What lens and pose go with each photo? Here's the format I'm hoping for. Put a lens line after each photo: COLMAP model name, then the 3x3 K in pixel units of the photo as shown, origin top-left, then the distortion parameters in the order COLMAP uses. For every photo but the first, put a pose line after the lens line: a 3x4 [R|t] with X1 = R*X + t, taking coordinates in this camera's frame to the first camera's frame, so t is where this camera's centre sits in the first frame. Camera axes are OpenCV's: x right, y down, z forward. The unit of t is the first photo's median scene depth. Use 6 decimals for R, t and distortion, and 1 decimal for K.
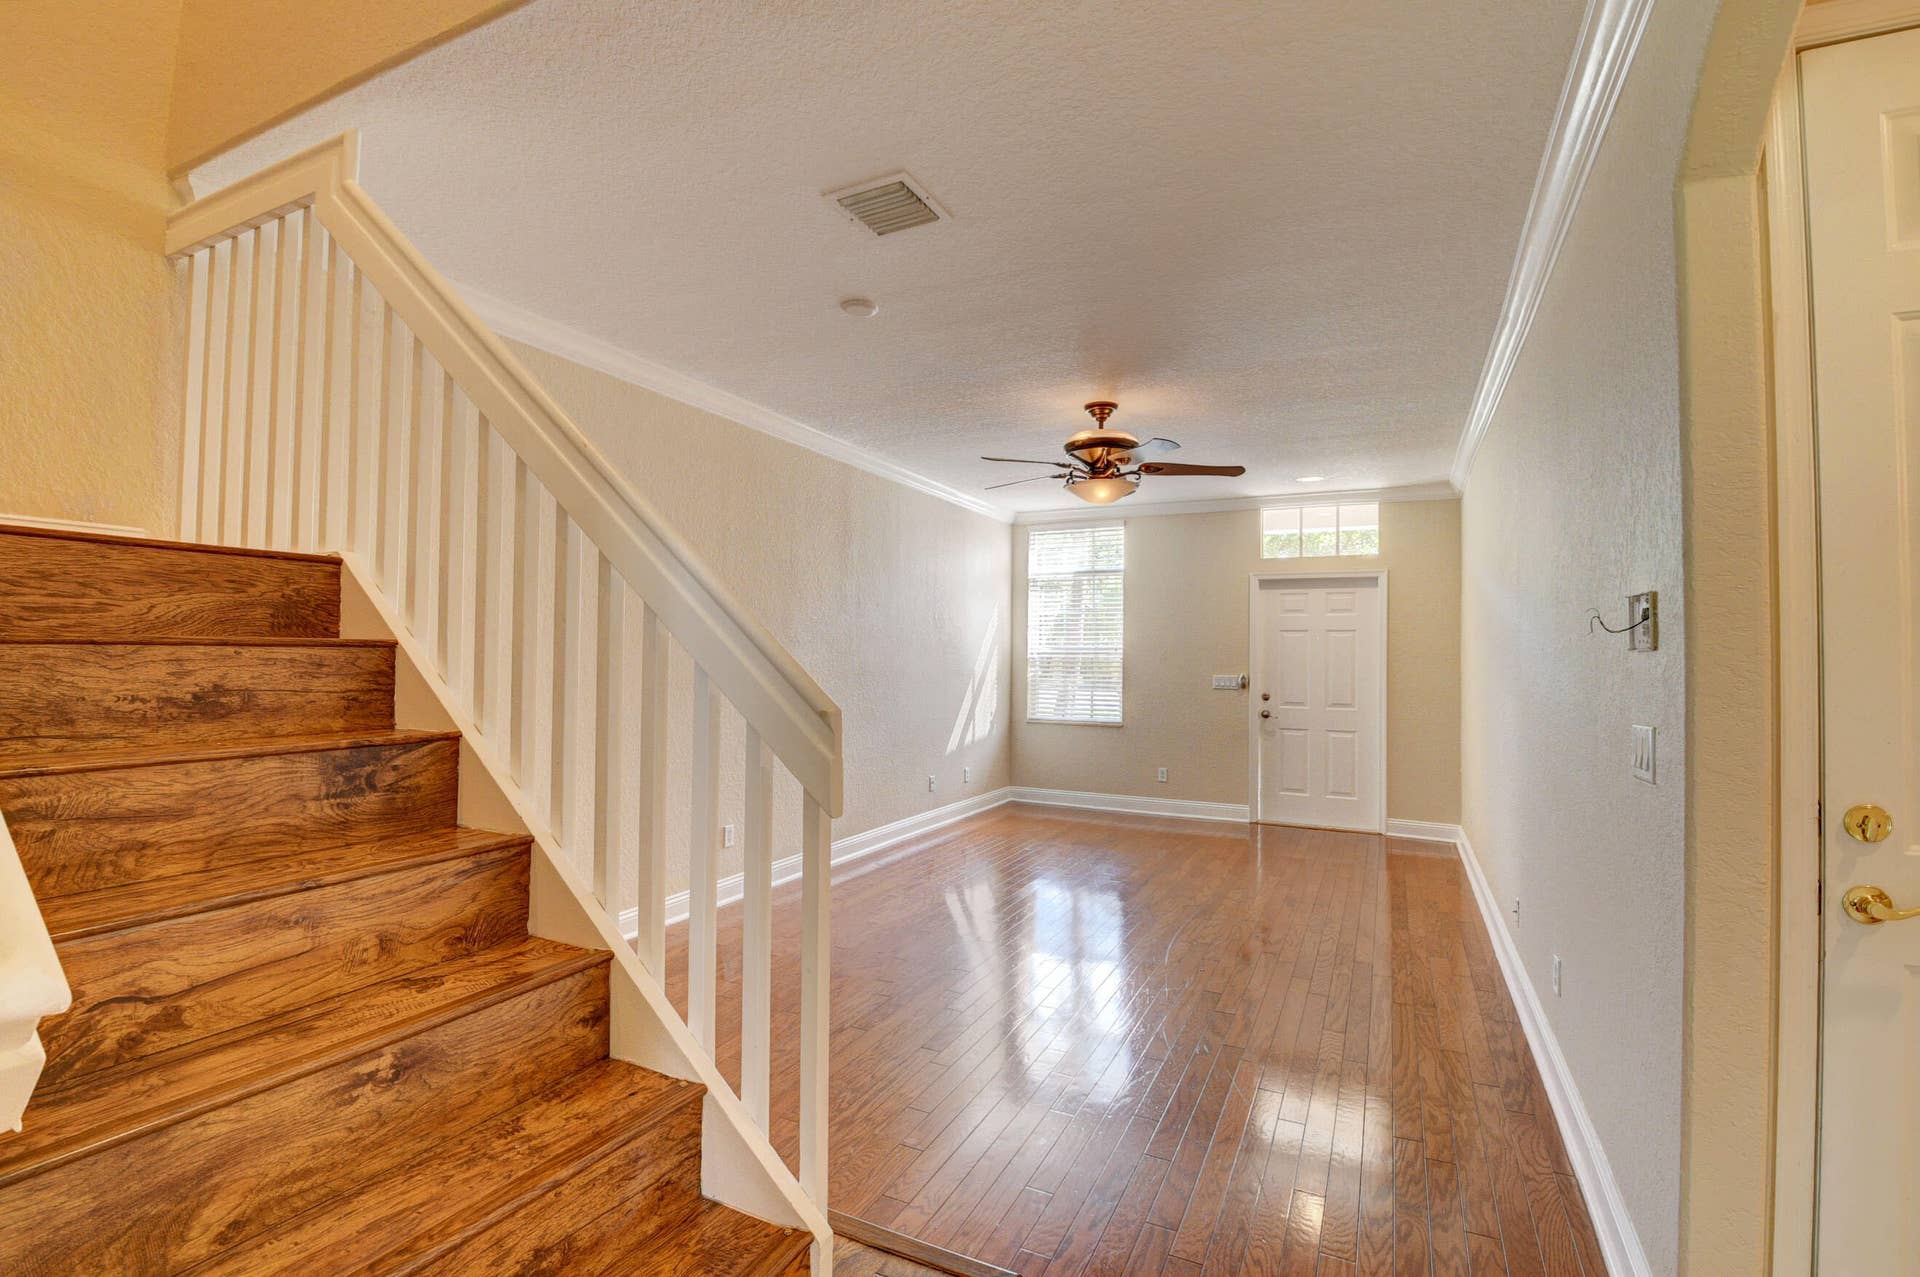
lens RADIAL K [[874.9, 0, 959.0], [0, 874.9, 637.3], [0, 0, 1]] dist [0.037192, -0.047554]
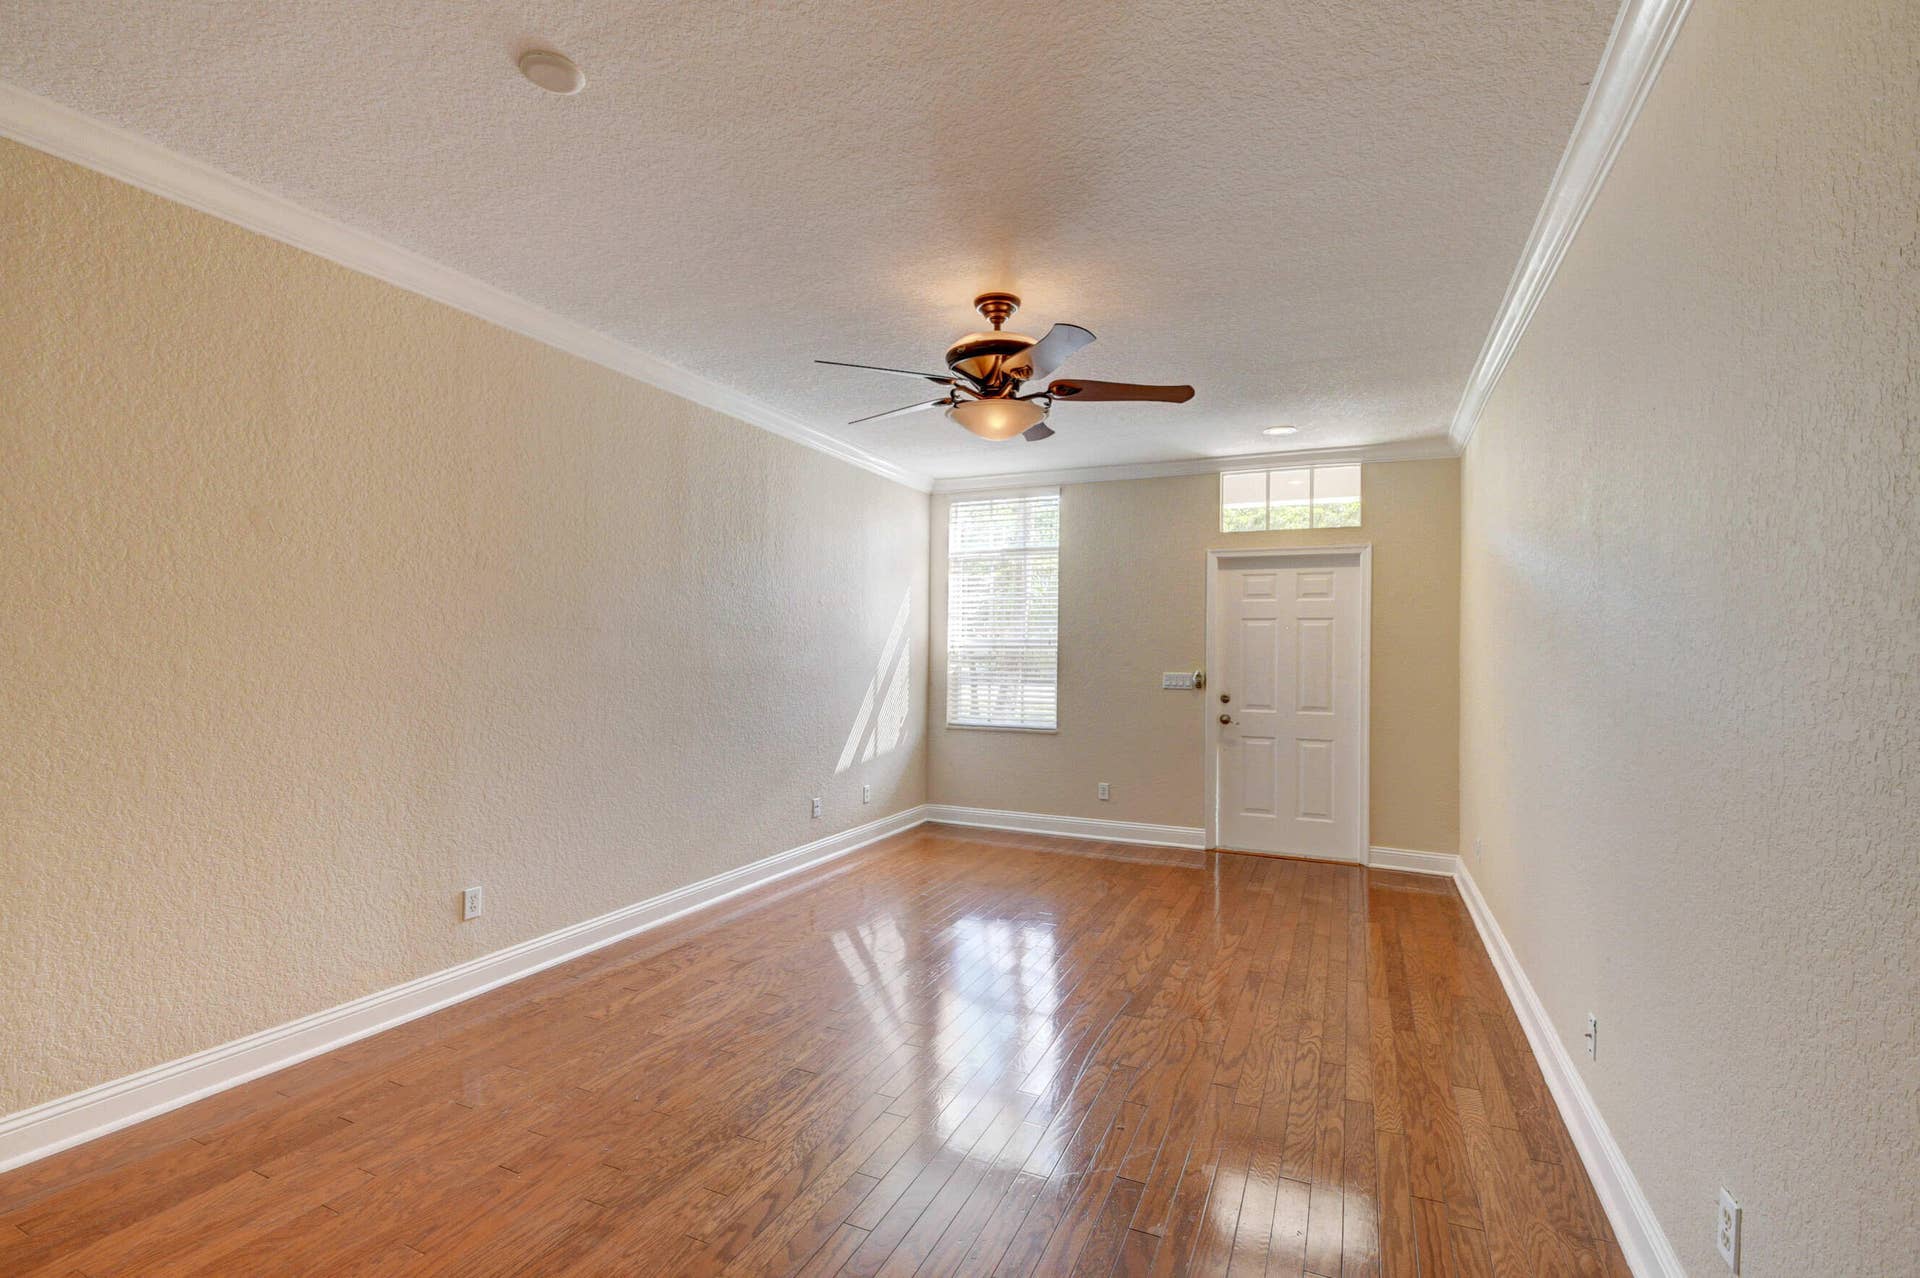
lens RADIAL K [[874.9, 0, 959.0], [0, 874.9, 637.8], [0, 0, 1]] dist [0.037192, -0.047554]
pose [[0.999369, 0.000636, 0.035508, 0.069533], [-0.000887, 0.999975, 0.007049, 0.004975], [-0.035503, -0.007076, 0.999345, 0.183946]]
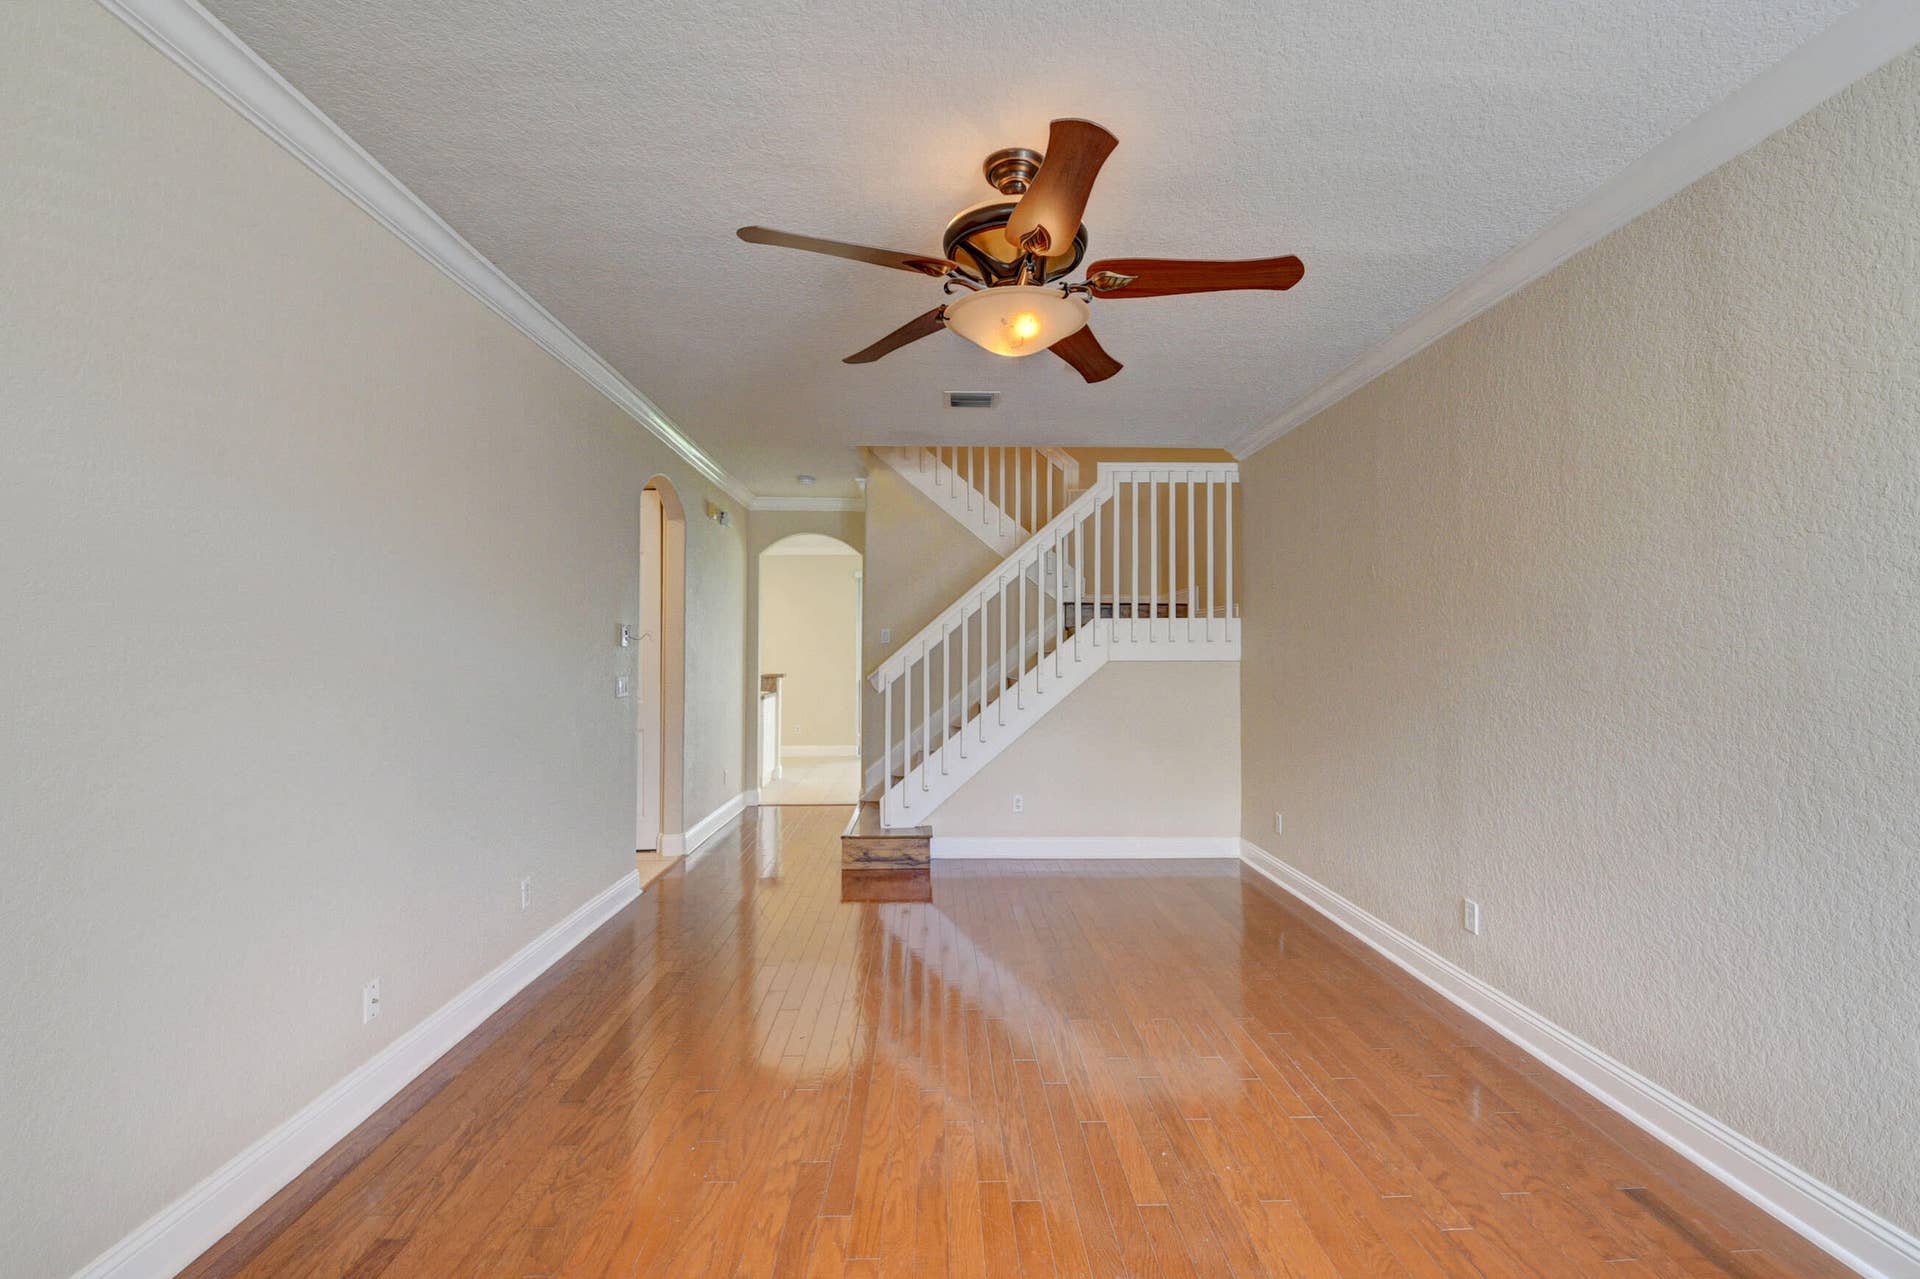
lens RADIAL K [[894.4, 0, 960.0], [0, 894.4, 639.5], [0, 0, 1]] dist [0.042693, -0.052744]
pose [[-0.887045, -0.020216, -0.461240, 0.283086], [-0.001068, 0.999128, -0.041737, 0.025083], [0.461682, -0.036530, -0.886293, 0.954269]]
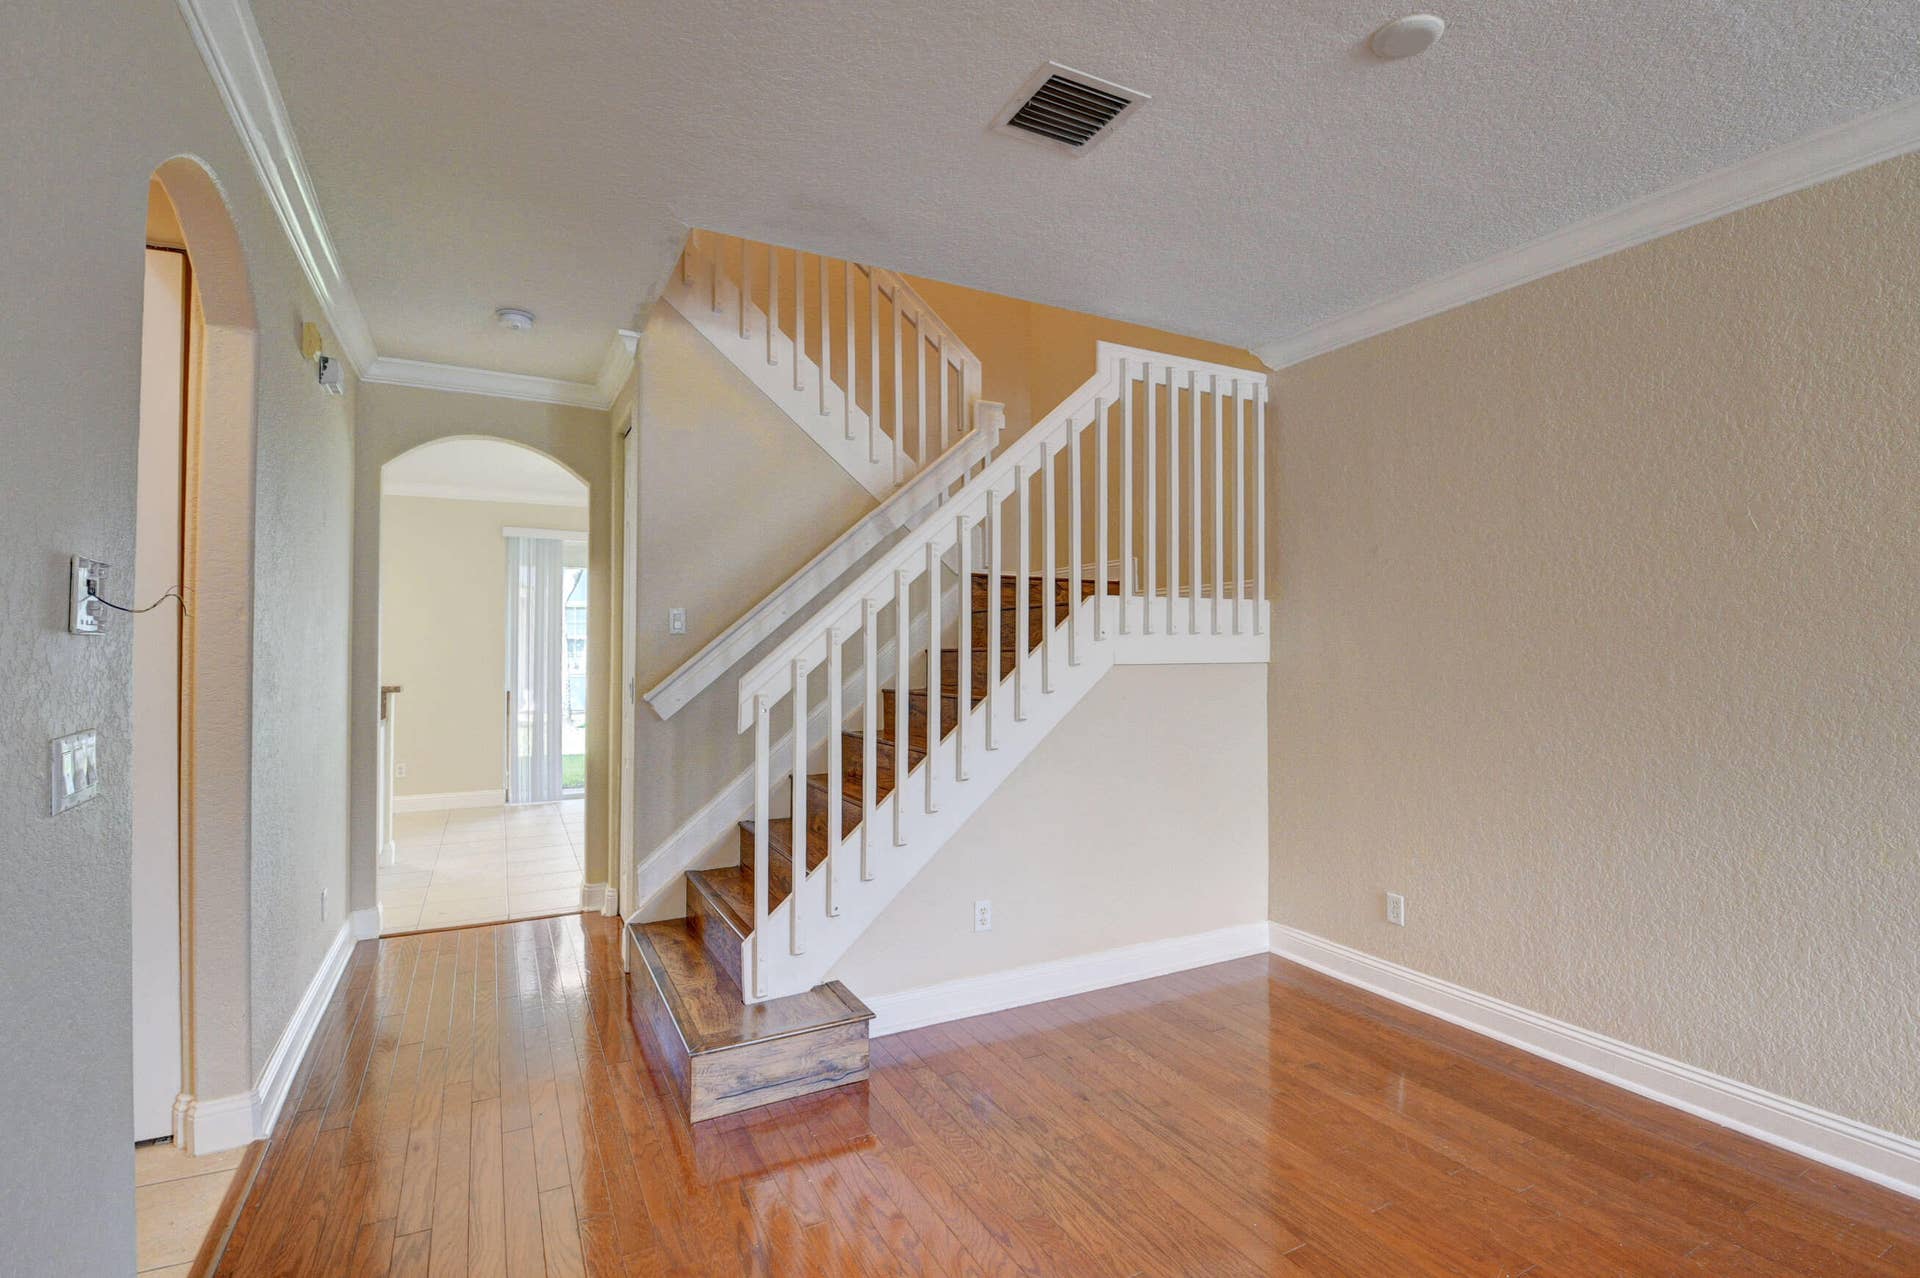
lens RADIAL K [[874.9, 0, 959.0], [0, 874.9, 637.8], [0, 0, 1]] dist [0.037192, -0.047554]
pose [[-0.592408, -0.024764, -0.805258, 0.235816], [0.009970, 0.999226, -0.038063, 0.013389], [0.805576, -0.030577, -0.591702, 0.519040]]
